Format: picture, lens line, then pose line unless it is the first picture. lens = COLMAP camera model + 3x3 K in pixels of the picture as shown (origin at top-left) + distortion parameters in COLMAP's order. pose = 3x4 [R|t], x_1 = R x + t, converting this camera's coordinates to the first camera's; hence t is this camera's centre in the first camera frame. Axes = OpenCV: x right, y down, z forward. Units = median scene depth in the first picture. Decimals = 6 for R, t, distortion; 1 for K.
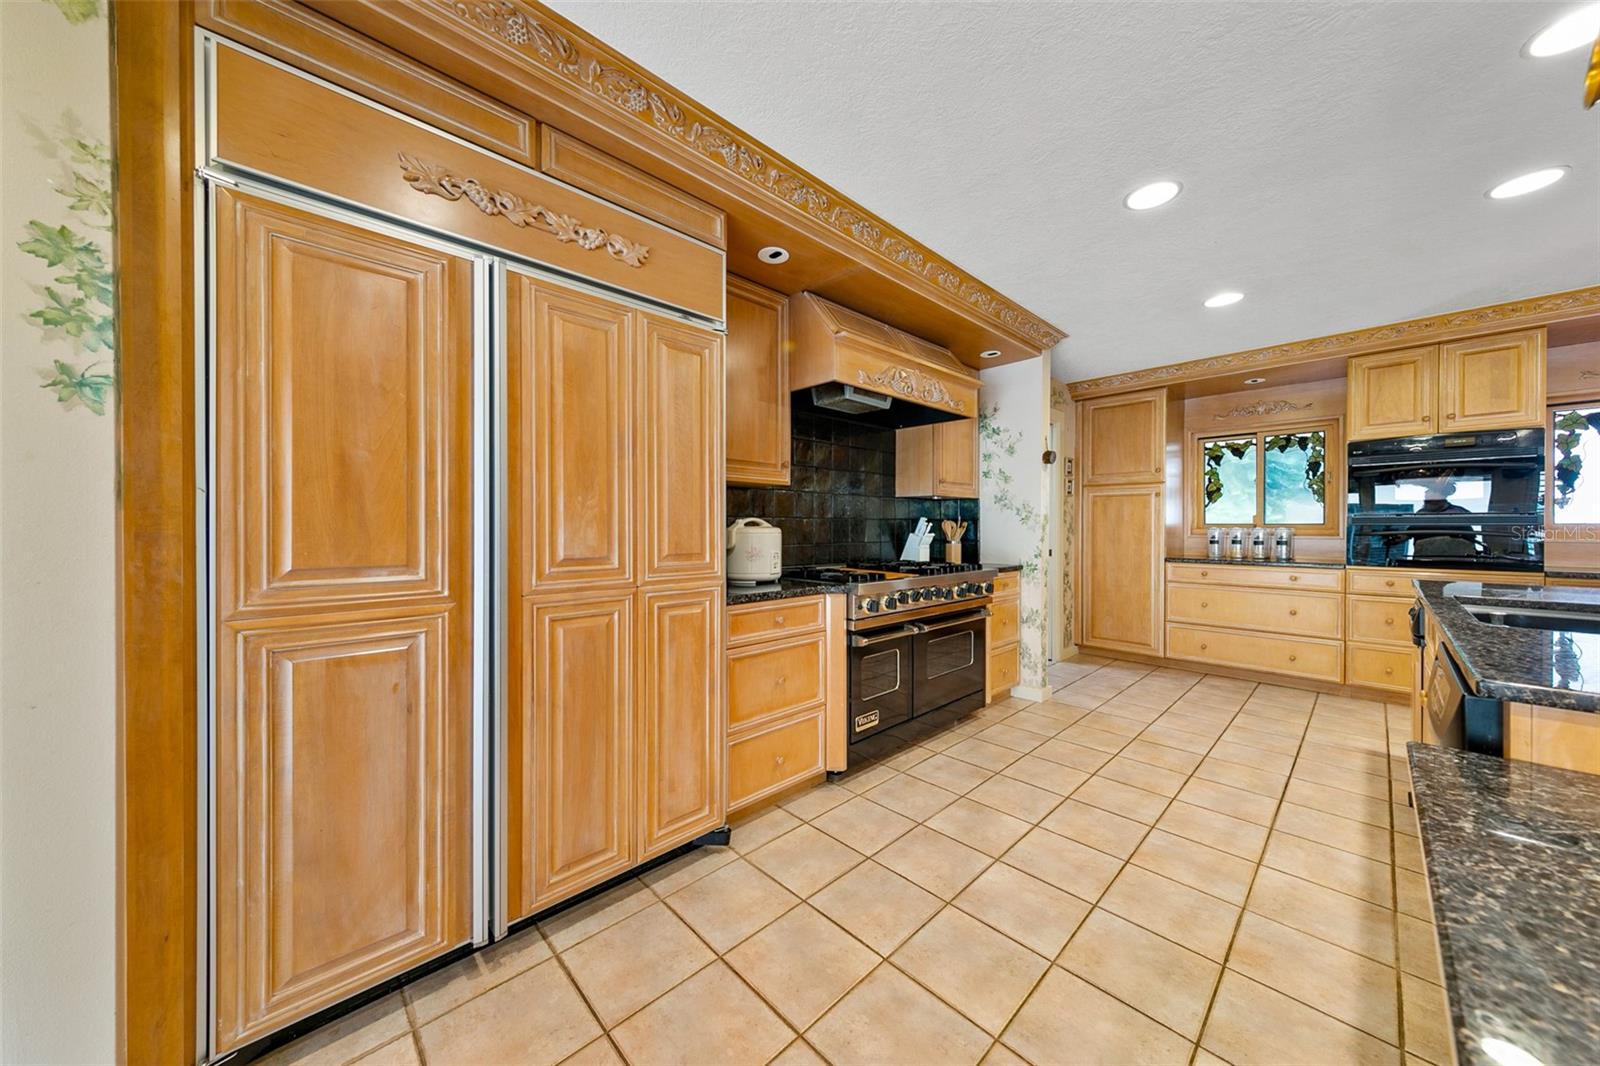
lens RADIAL K [[541.8, 0, 797.4], [0, 541.8, 530.5], [0, 0, 1]] dist [0.000511, 0.000001]
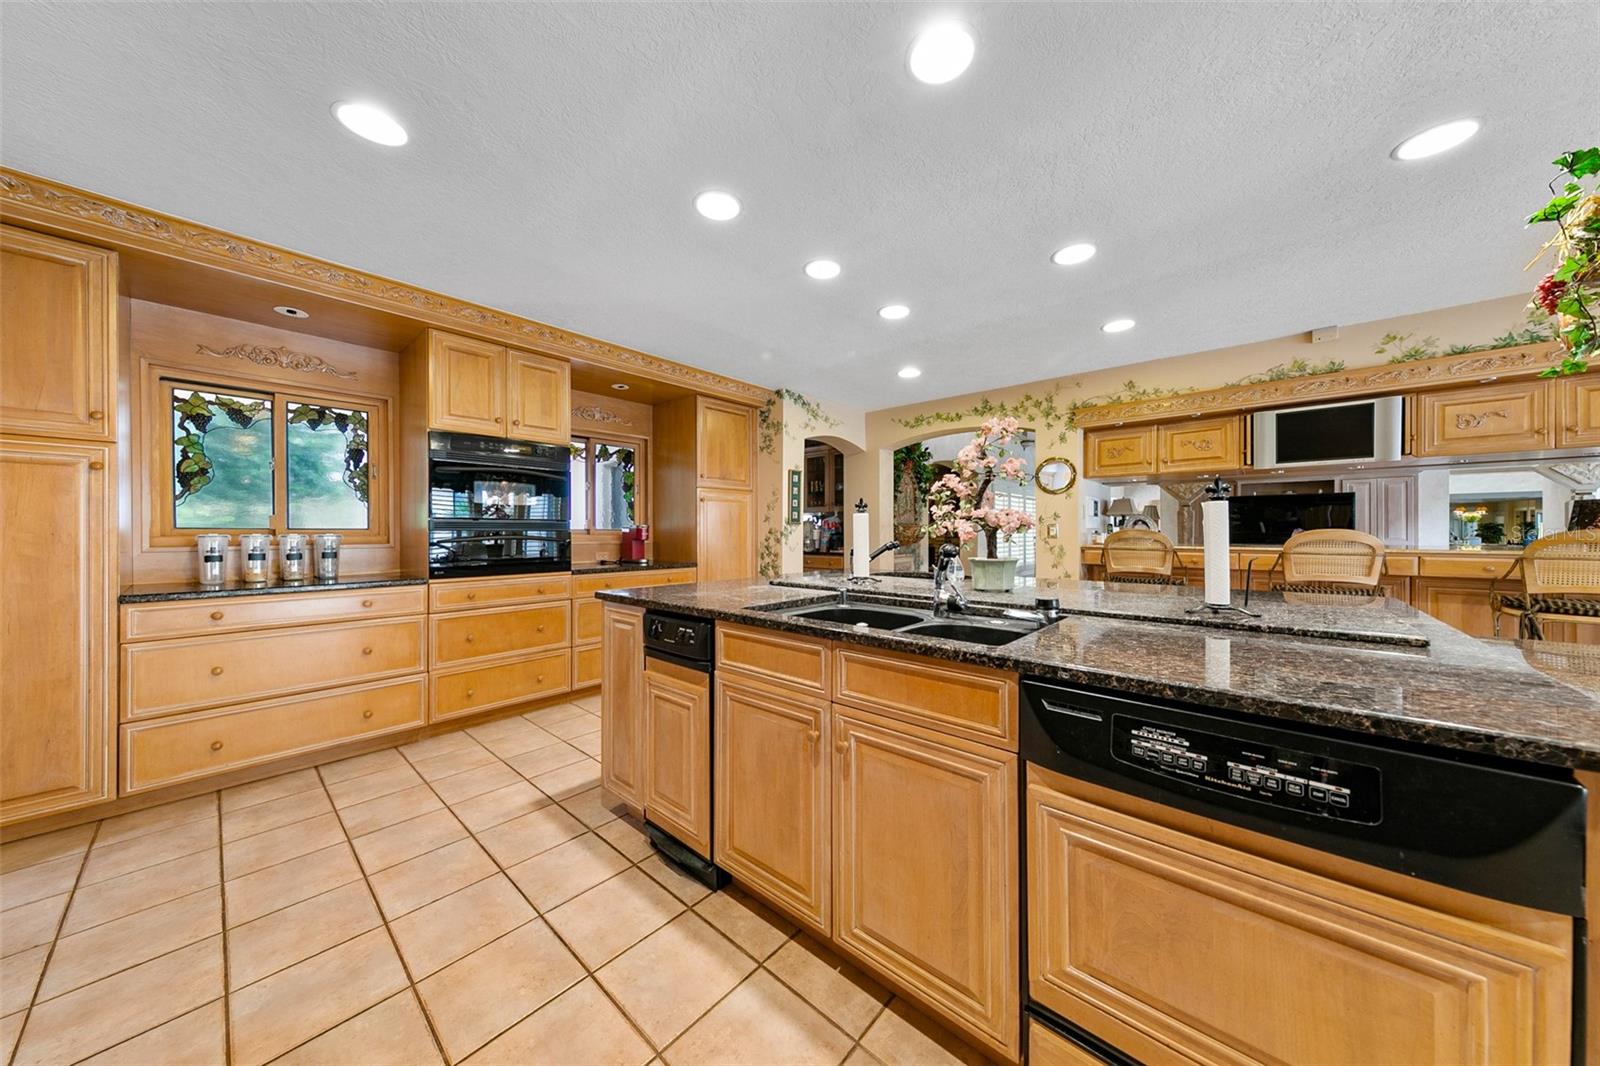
lens RADIAL K [[519.1, 0, 801.6], [0, 519.1, 531.7], [0, 0, 1]] dist [0.002114, 0.000034]
pose [[-0.095368, -0.000317, 0.995442, 0.250570], [0.009549, 0.999954, 0.001233, -0.004938], [-0.995396, 0.009623, -0.095361, 0.725207]]
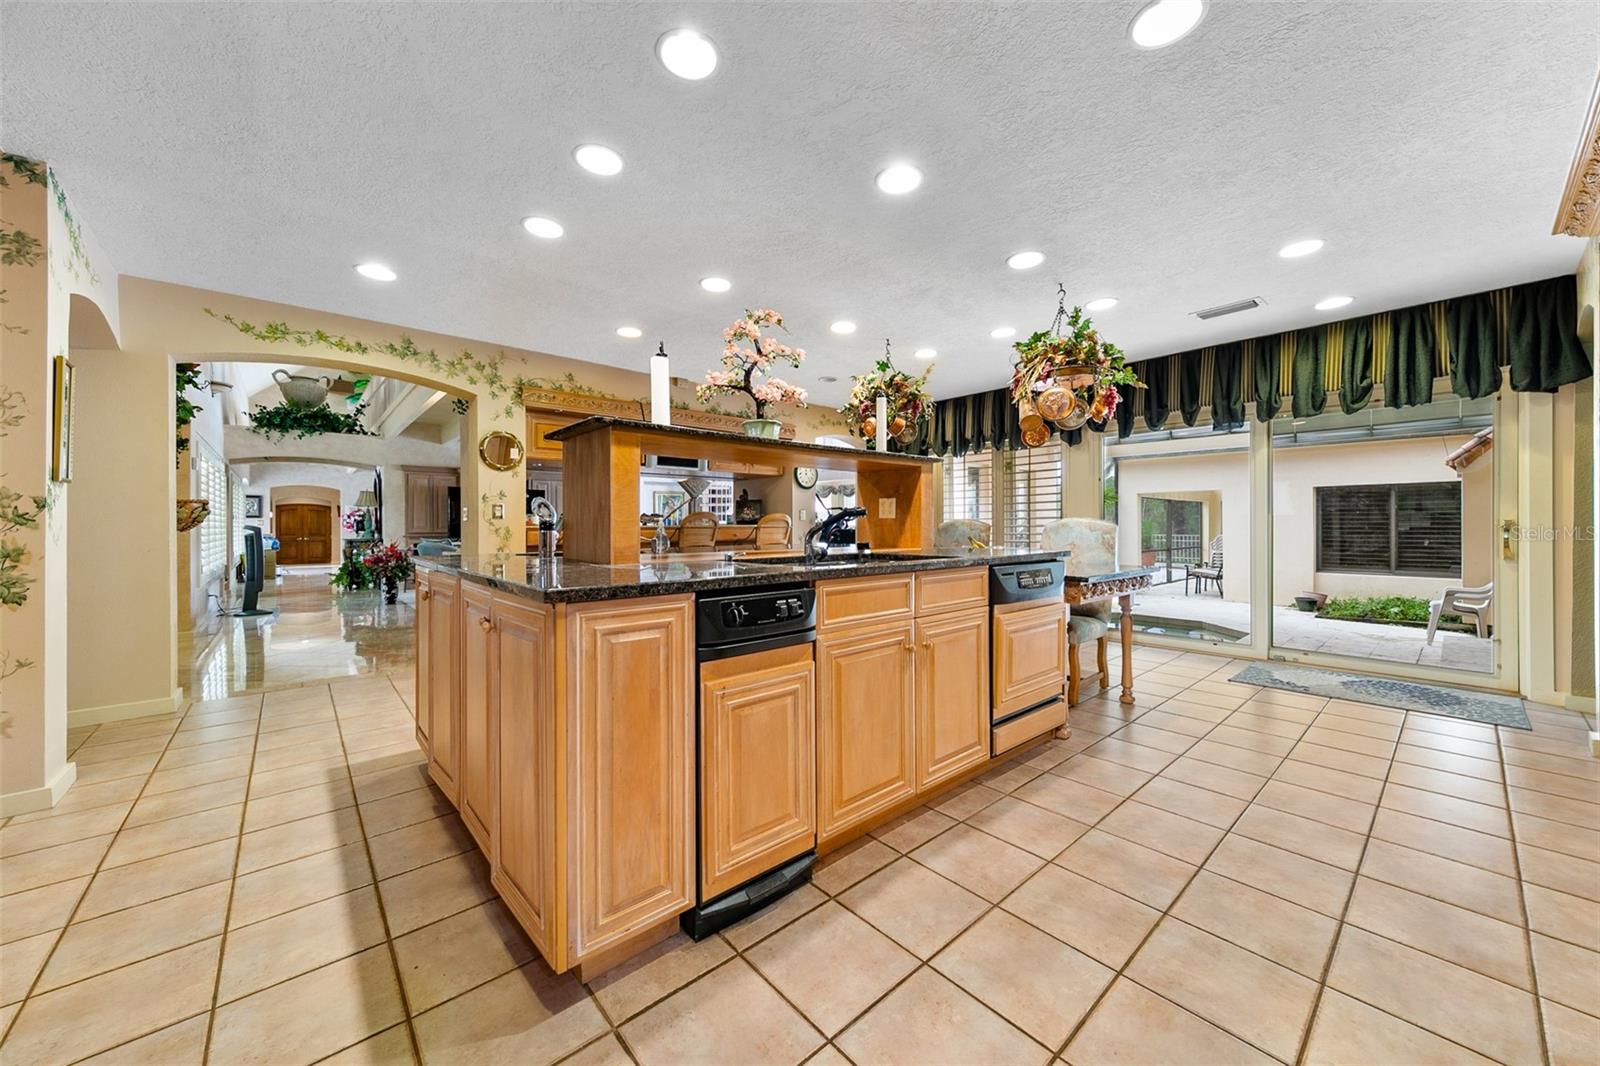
lens RADIAL K [[574.3, 0, 798.9], [0, 574.3, 528.0], [0, 0, 1]] dist [0.003620, 0.000005]
pose [[-0.999385, 0.003965, 0.034838, 0.893907], [0.004409, 0.999910, 0.012674, 0.034643], [-0.034784, 0.012819, -0.999313, 1.422877]]
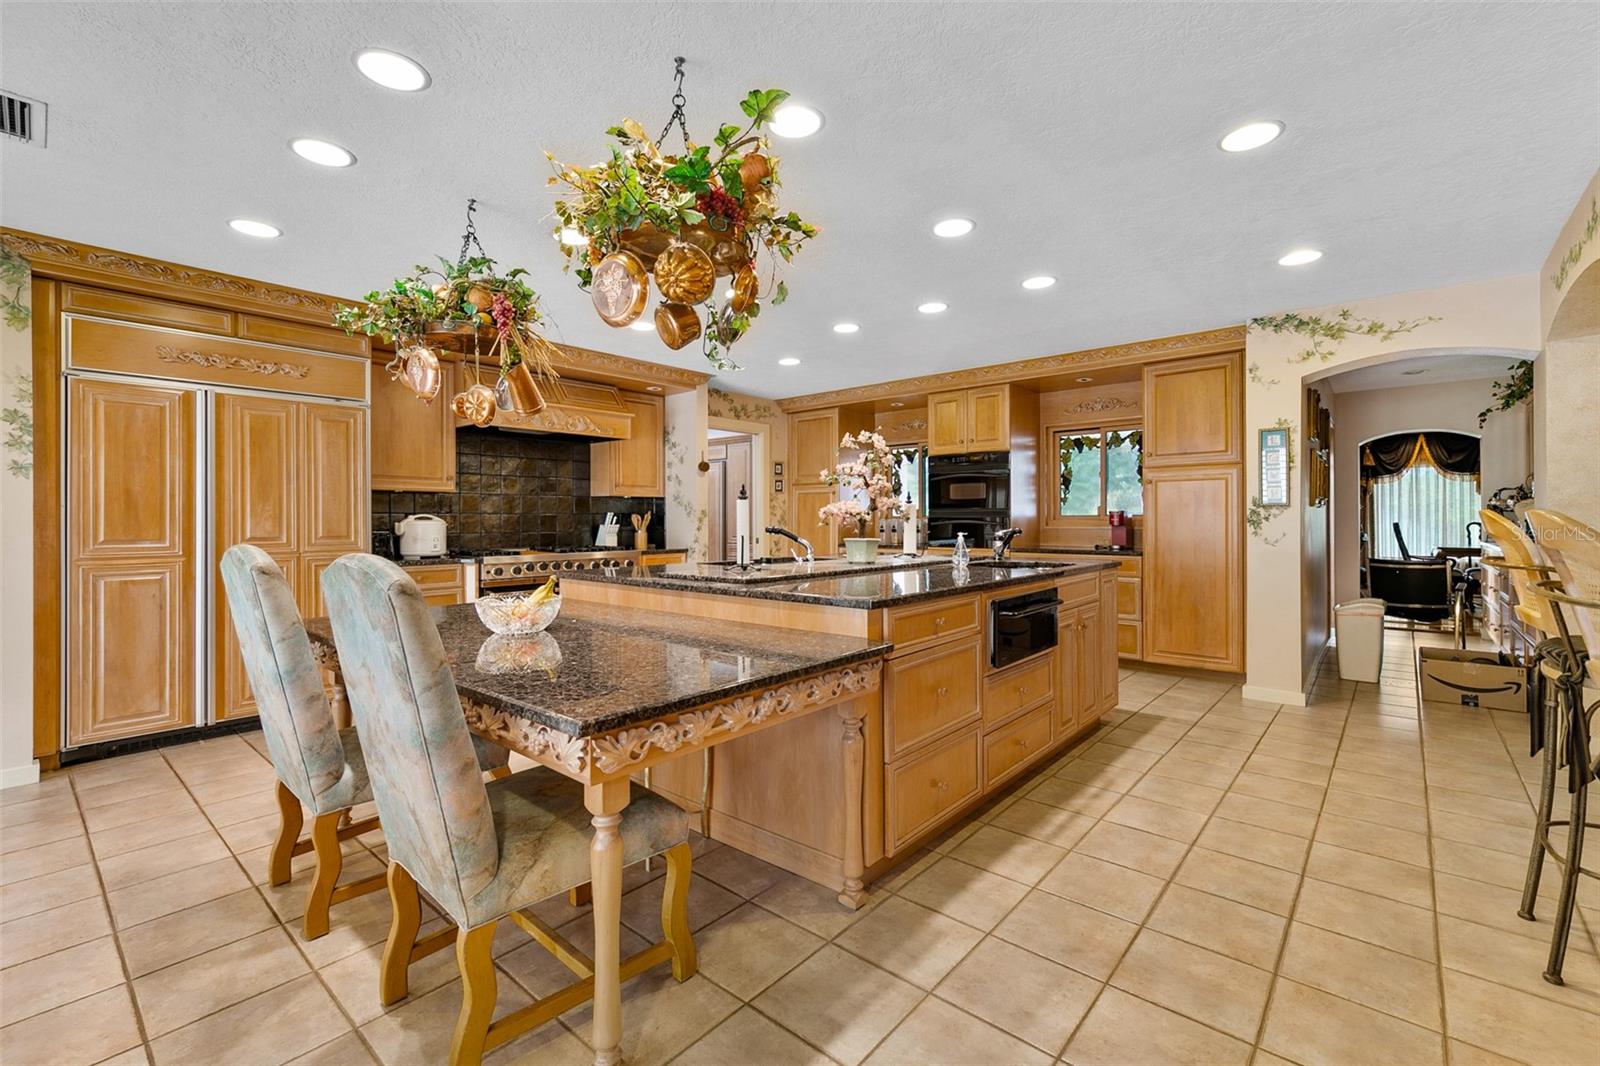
lens RADIAL K [[686.4, 0, 804.7], [0, 686.4, 518.8], [0, 0, 1]] dist [-0.000638, -0.000137]
pose [[0.995361, -0.003460, 0.096152, 0.767947], [0.004046, 0.999974, -0.005905, 0.004403], [-0.096129, 0.006266, 0.995349, -0.959083]]
